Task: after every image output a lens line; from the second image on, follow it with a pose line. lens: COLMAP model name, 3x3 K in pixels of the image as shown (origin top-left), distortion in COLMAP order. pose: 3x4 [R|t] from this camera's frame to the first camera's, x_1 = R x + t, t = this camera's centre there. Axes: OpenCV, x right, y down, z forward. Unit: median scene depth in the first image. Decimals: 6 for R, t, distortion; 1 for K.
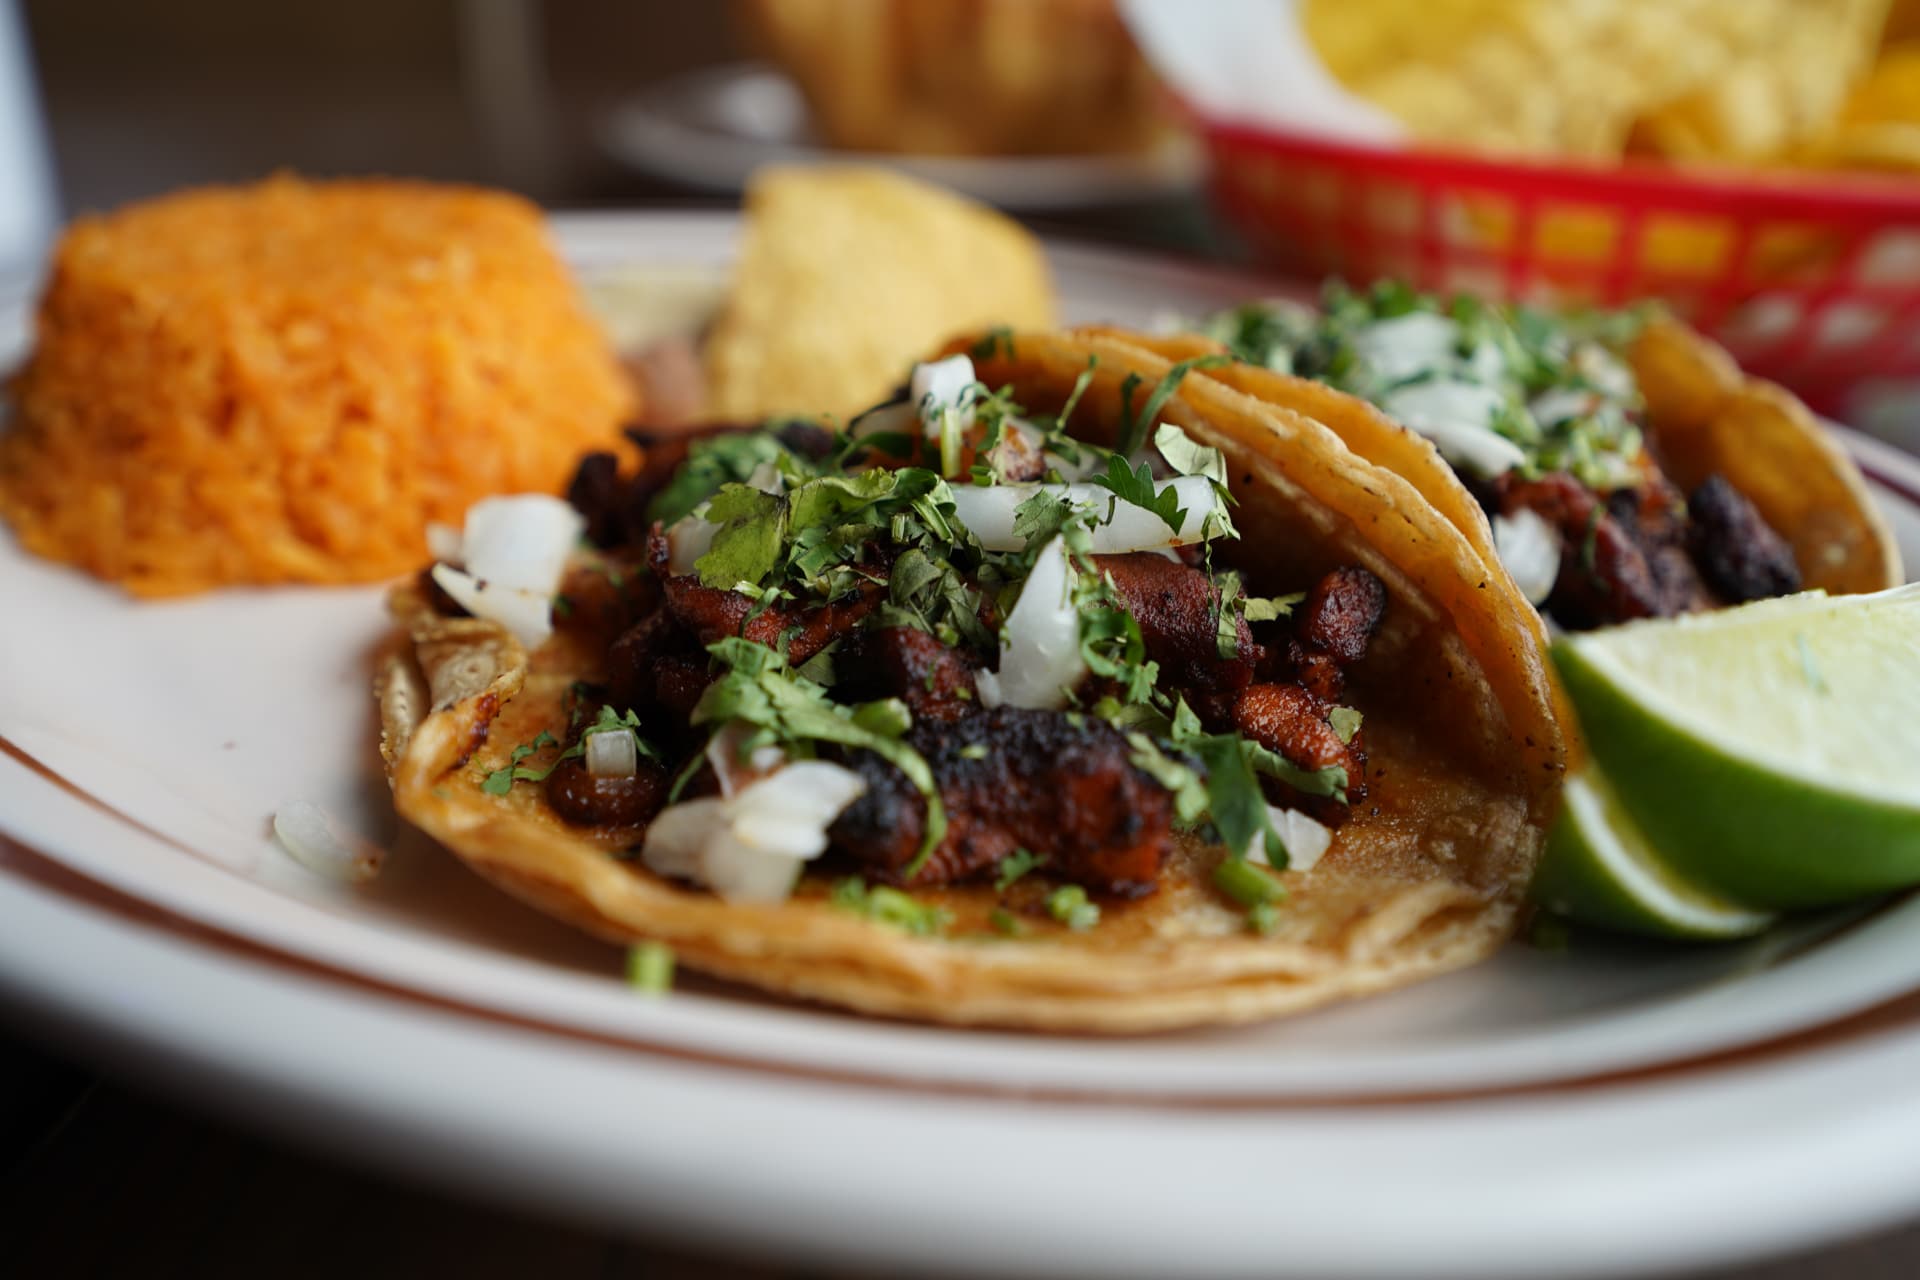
lens RADIAL K [[1511.0, 0, 965.8], [0, 1511.0, 647.0], [0, 0, 1]] dist [0.076542, 0.013397]
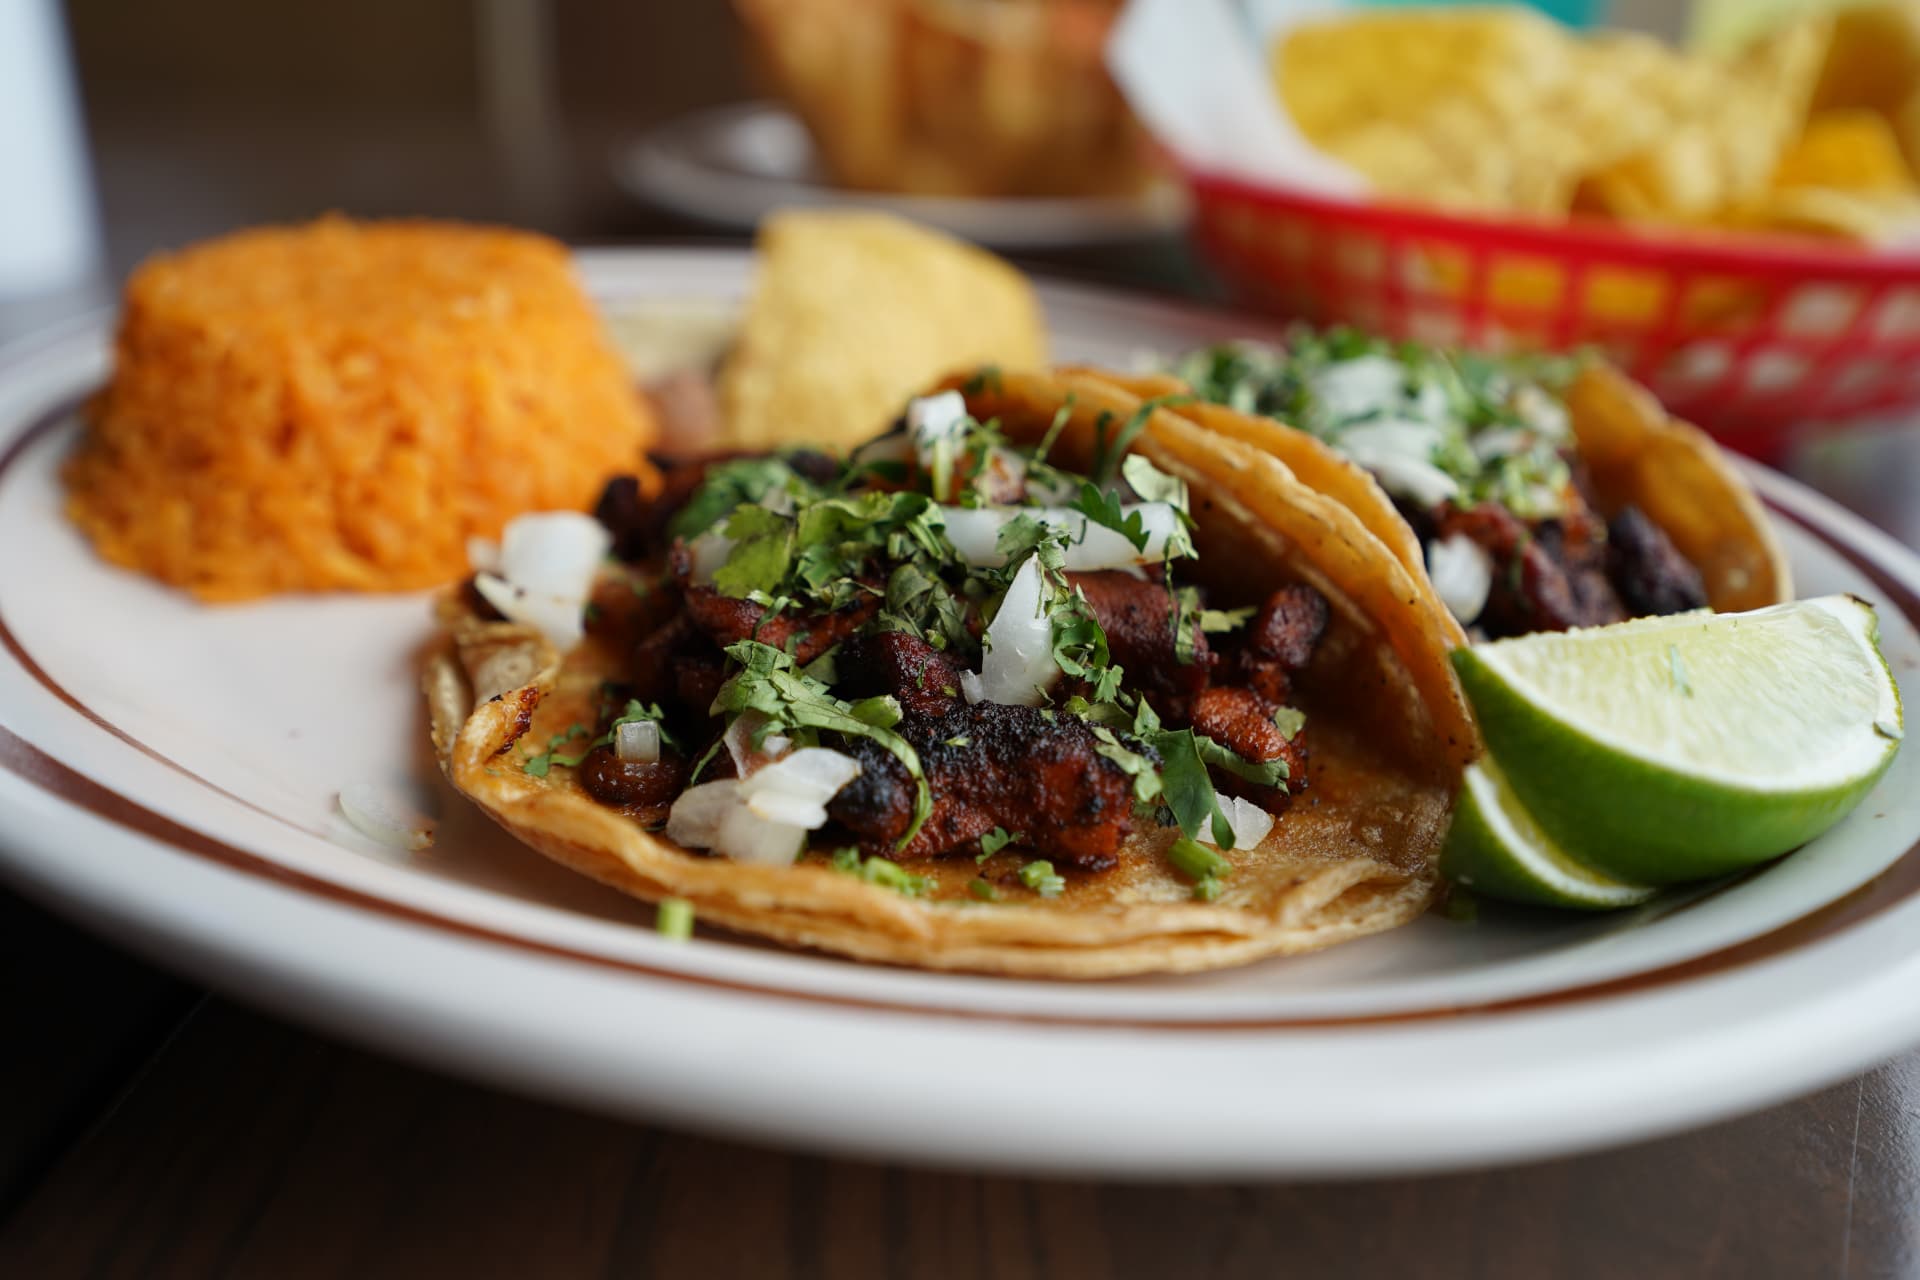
lens RADIAL K [[1511.0, 0, 964.0], [0, 1511.0, 646.0], [0, 0, 1]] dist [0.076542, 0.013397]
pose [[0.999941, 0.010845, -0.000602, 0.008003], [-0.010853, 0.999802, -0.016676, 0.013265], [0.000421, 0.016682, 0.999861, -0.113989]]
